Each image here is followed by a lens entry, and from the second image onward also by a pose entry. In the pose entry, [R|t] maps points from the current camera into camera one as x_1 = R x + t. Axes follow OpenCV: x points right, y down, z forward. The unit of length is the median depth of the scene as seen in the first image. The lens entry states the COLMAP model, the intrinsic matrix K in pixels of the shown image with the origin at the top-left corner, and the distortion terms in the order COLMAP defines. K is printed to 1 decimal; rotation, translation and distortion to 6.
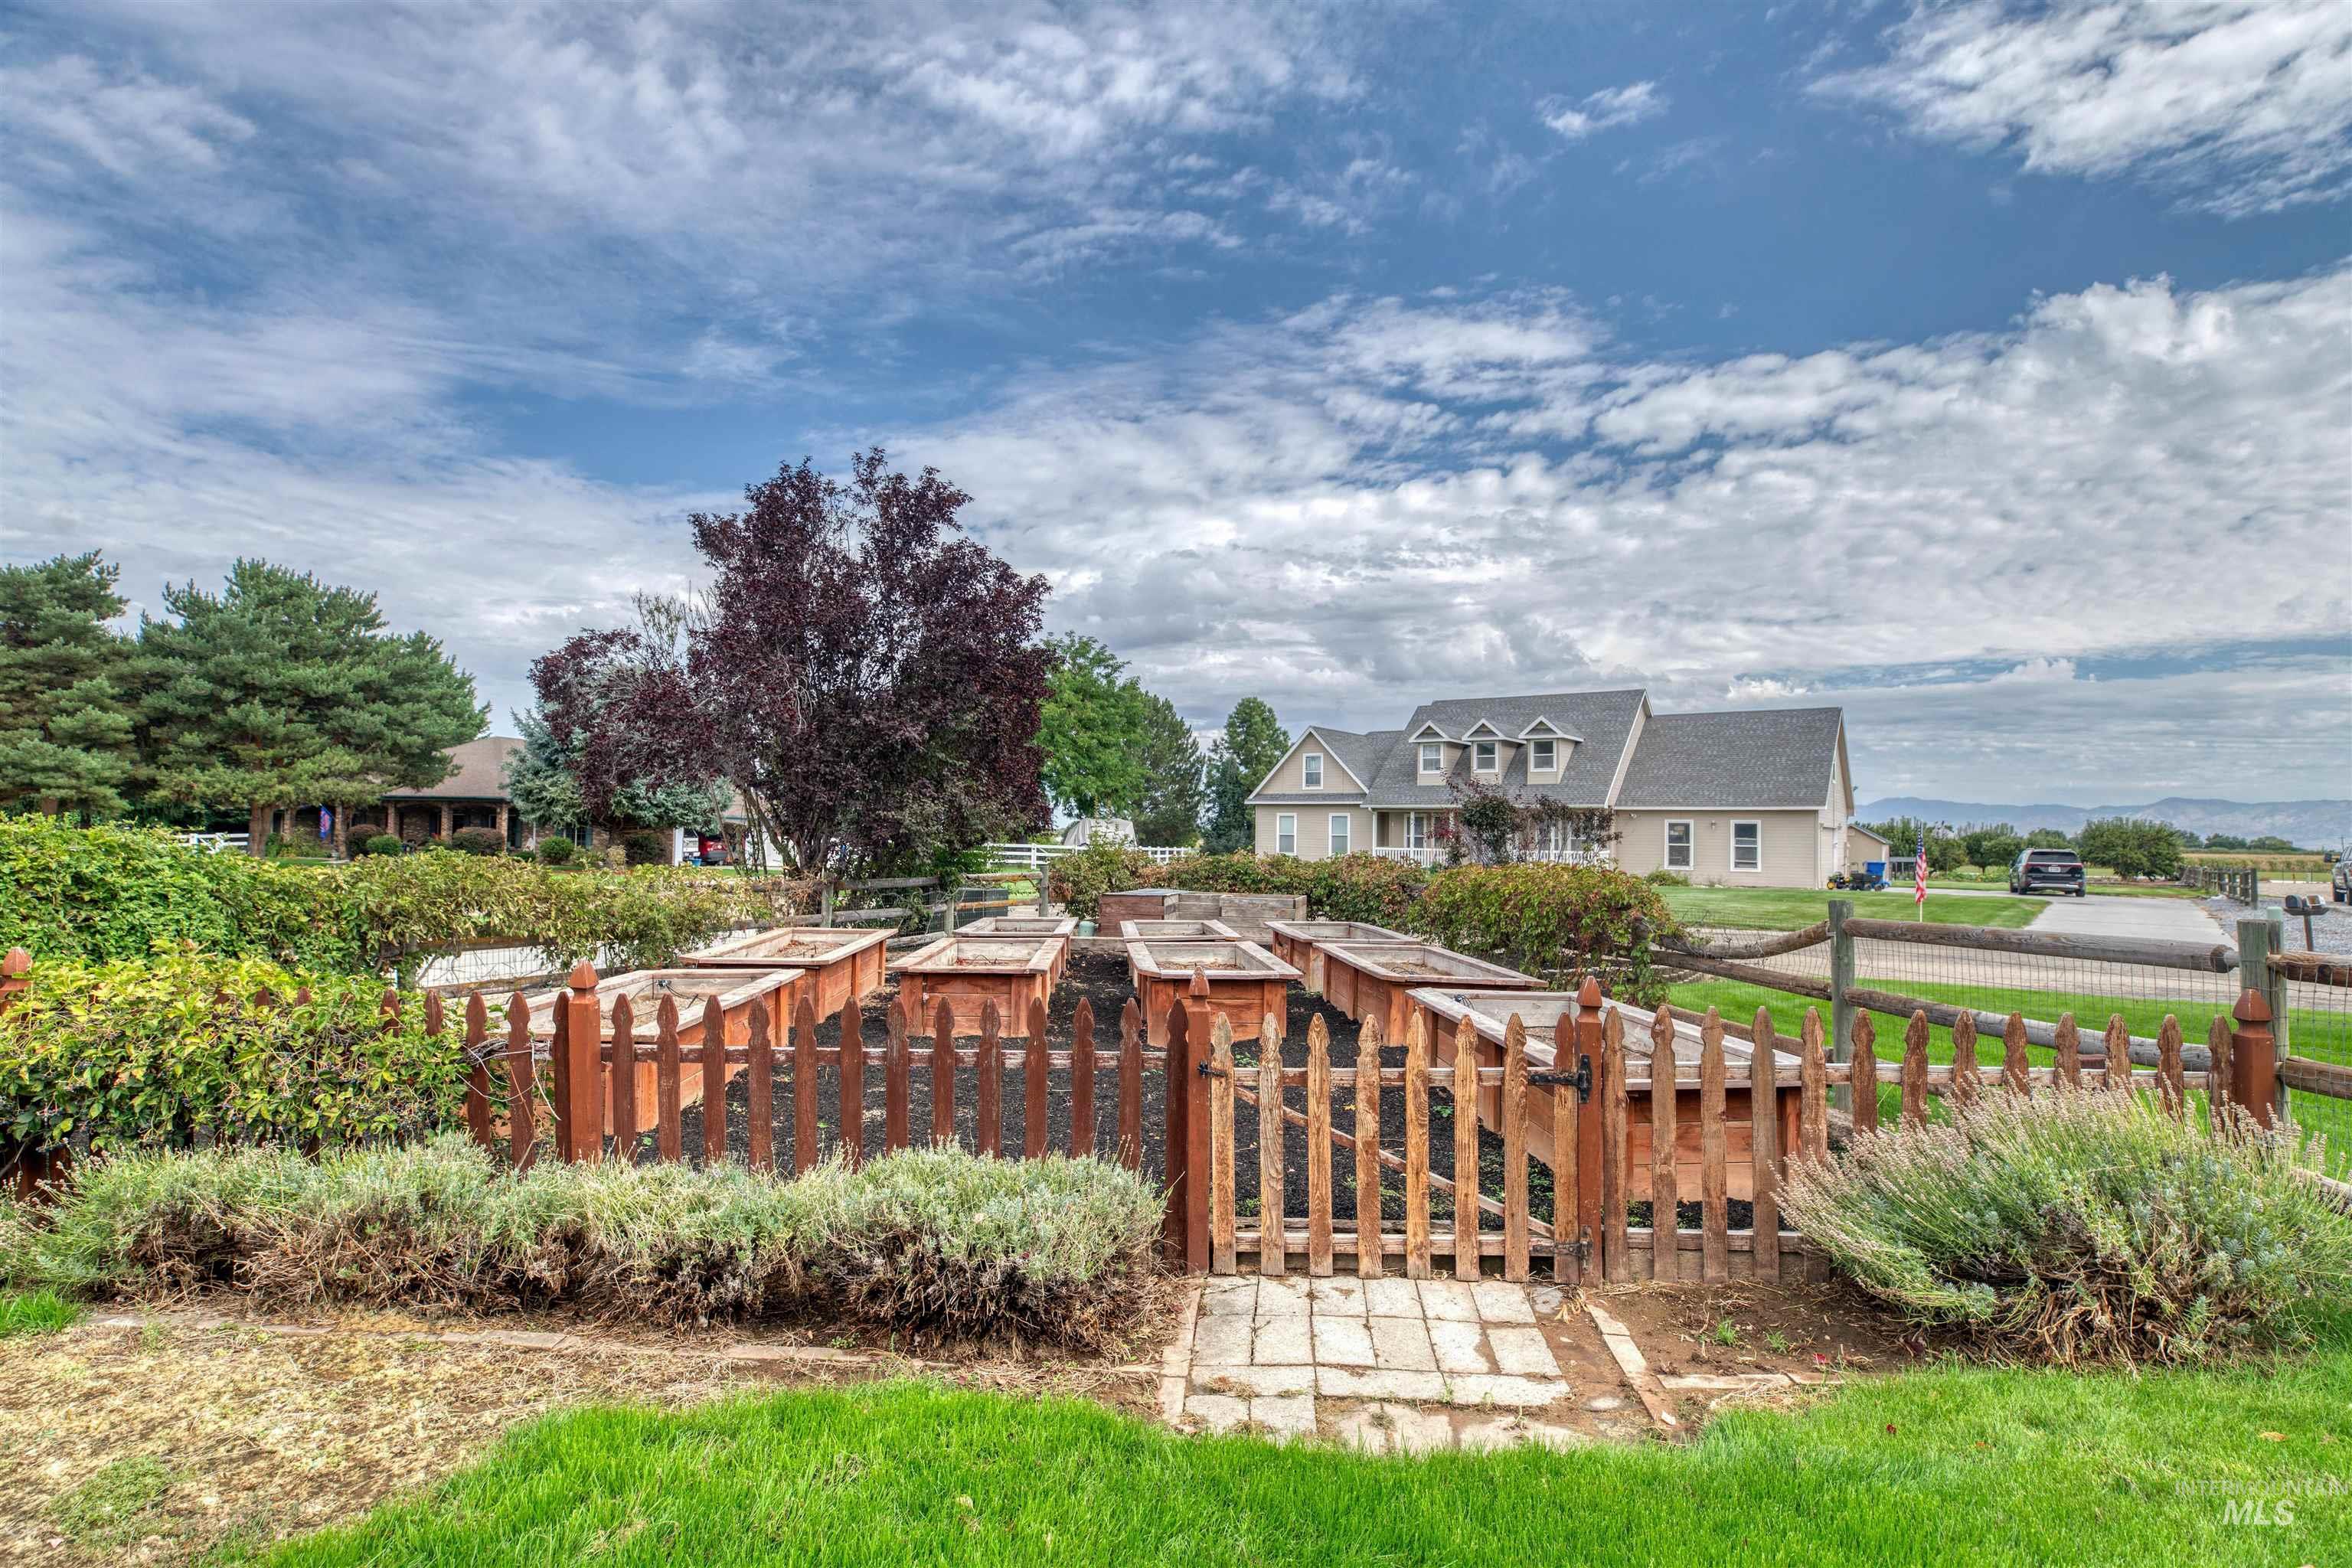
lens RADIAL K [[1148.7, 0, 1177.5], [0, 1148.7, 791.0], [0, 0, 1]] dist [-0.014218, -0.000350]
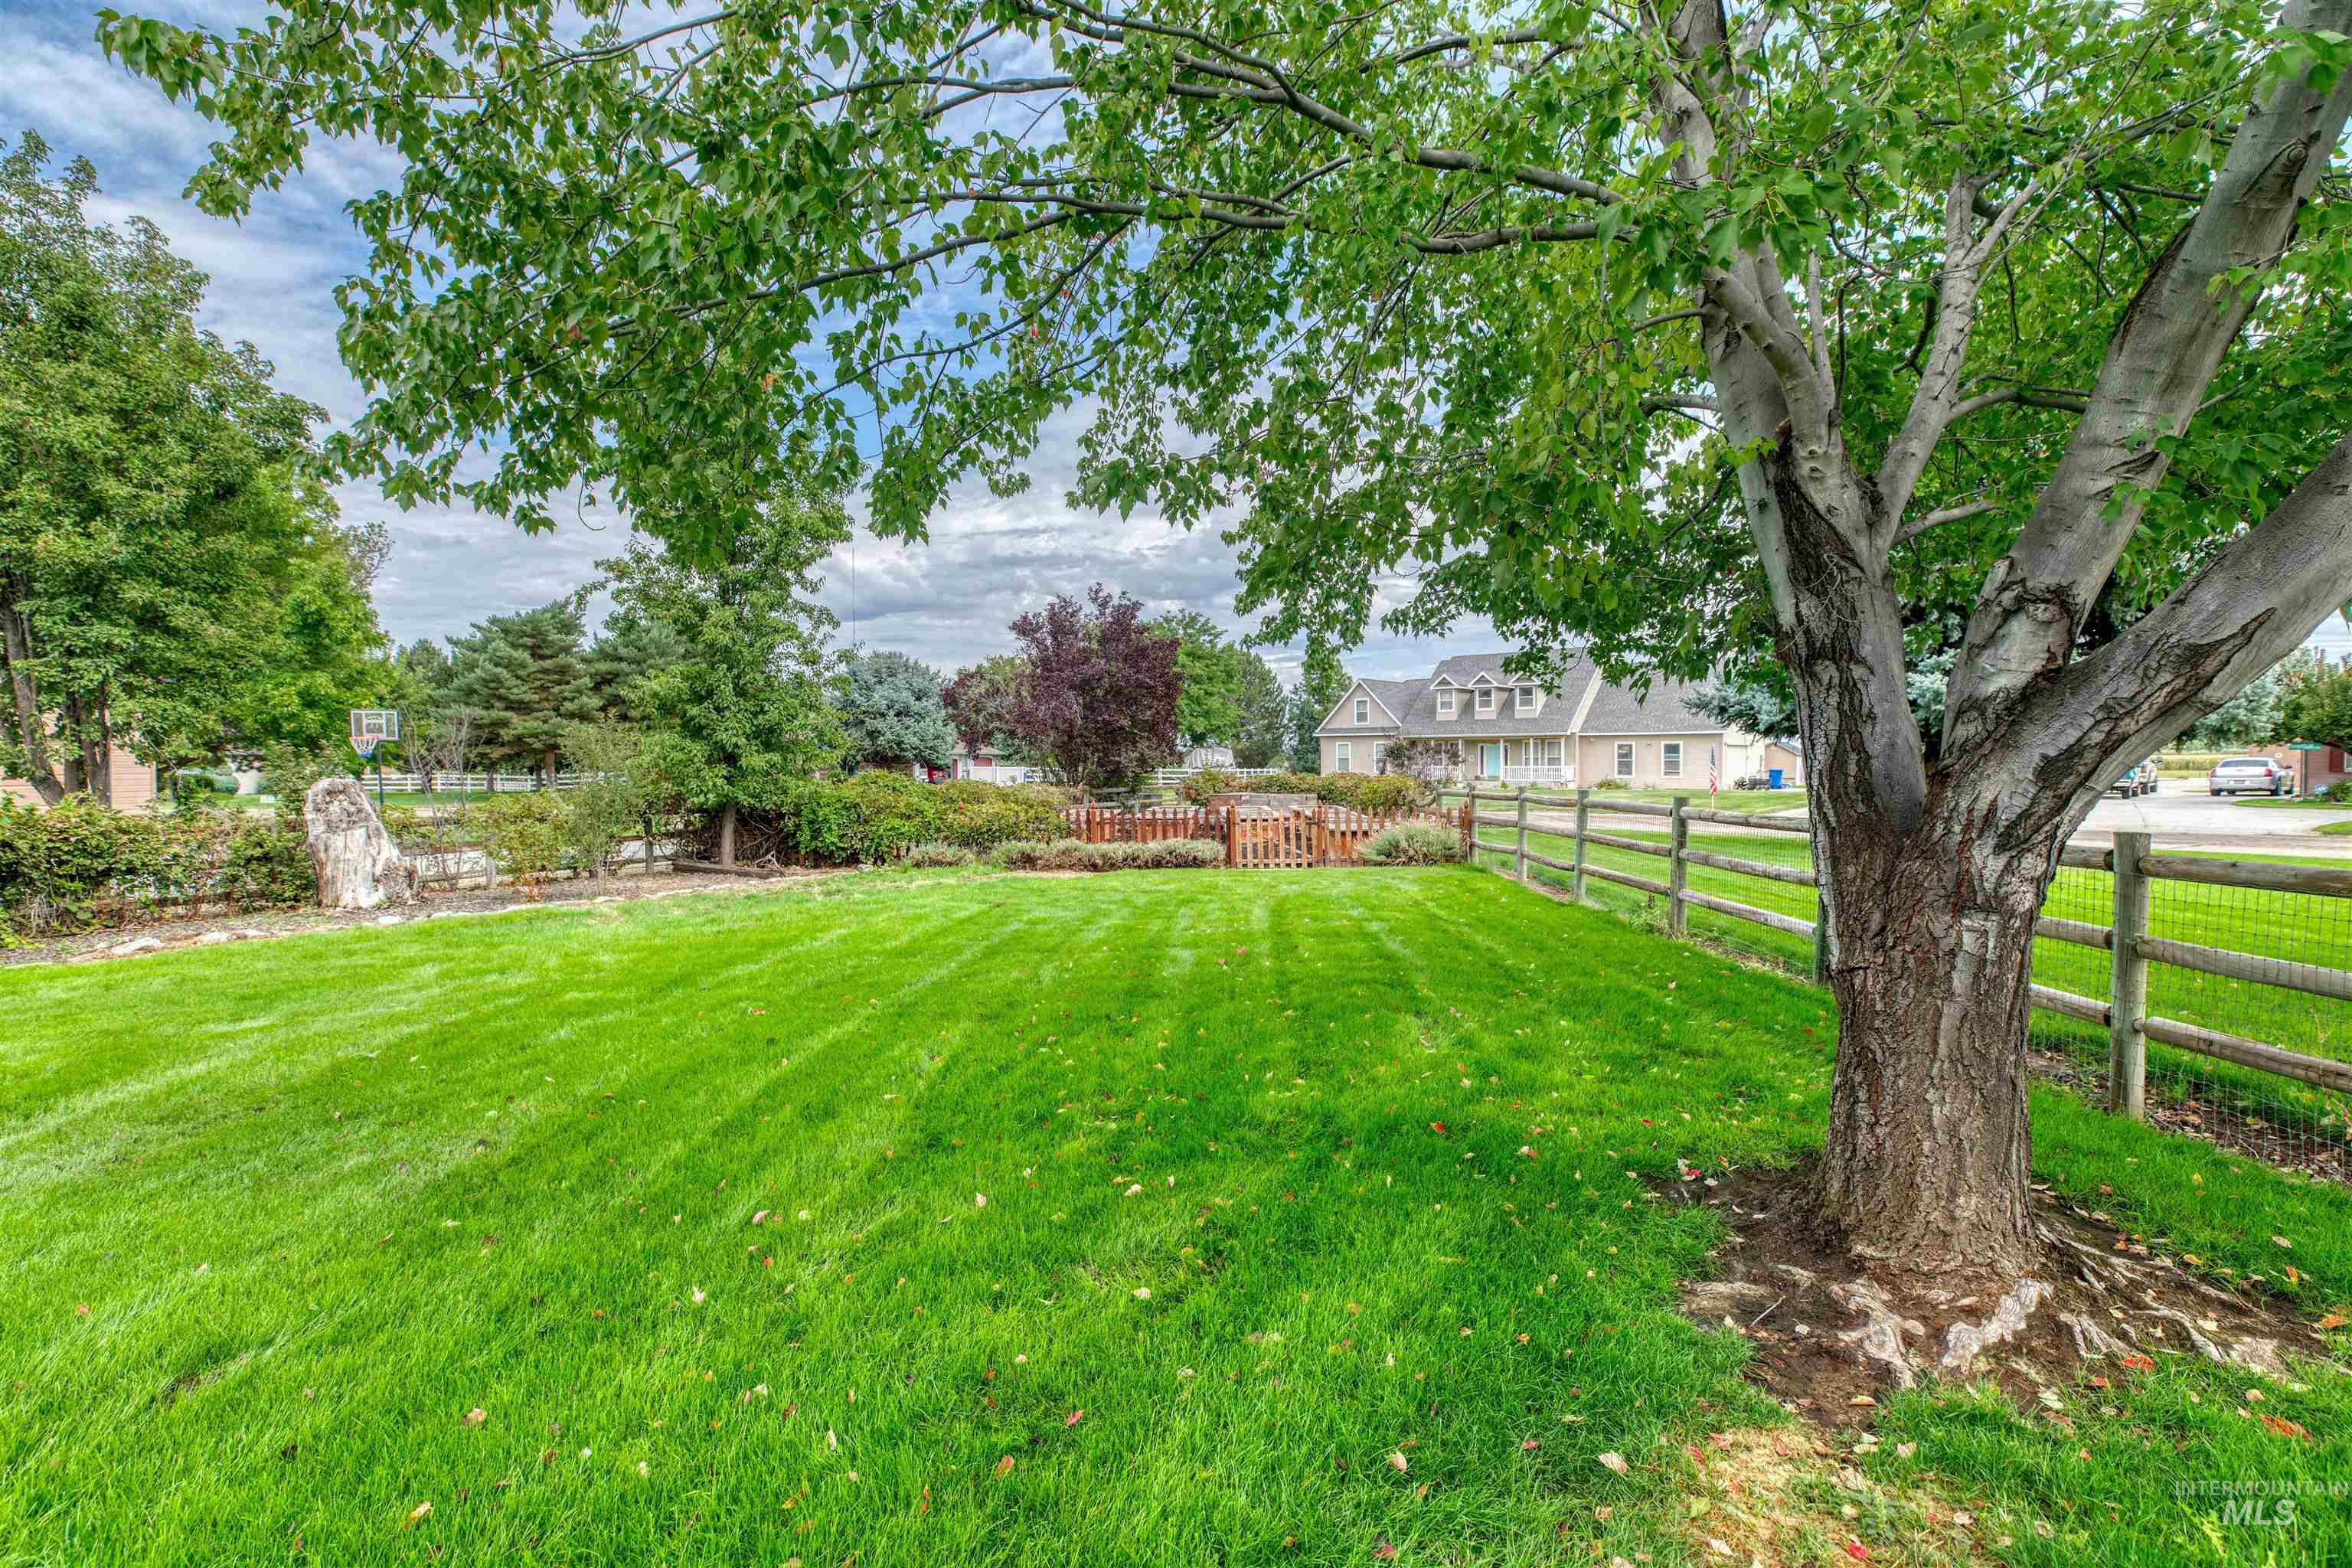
lens RADIAL K [[1053.2, 0, 1180.0], [0, 1053.2, 774.7], [0, 0, 1]] dist [0.010924, 0.000979]
pose [[0.995446, -0.018907, -0.093434, 0.021664], [0.024091, 0.998214, 0.054670, -0.018592], [0.092234, -0.056672, 0.994123, -0.332856]]
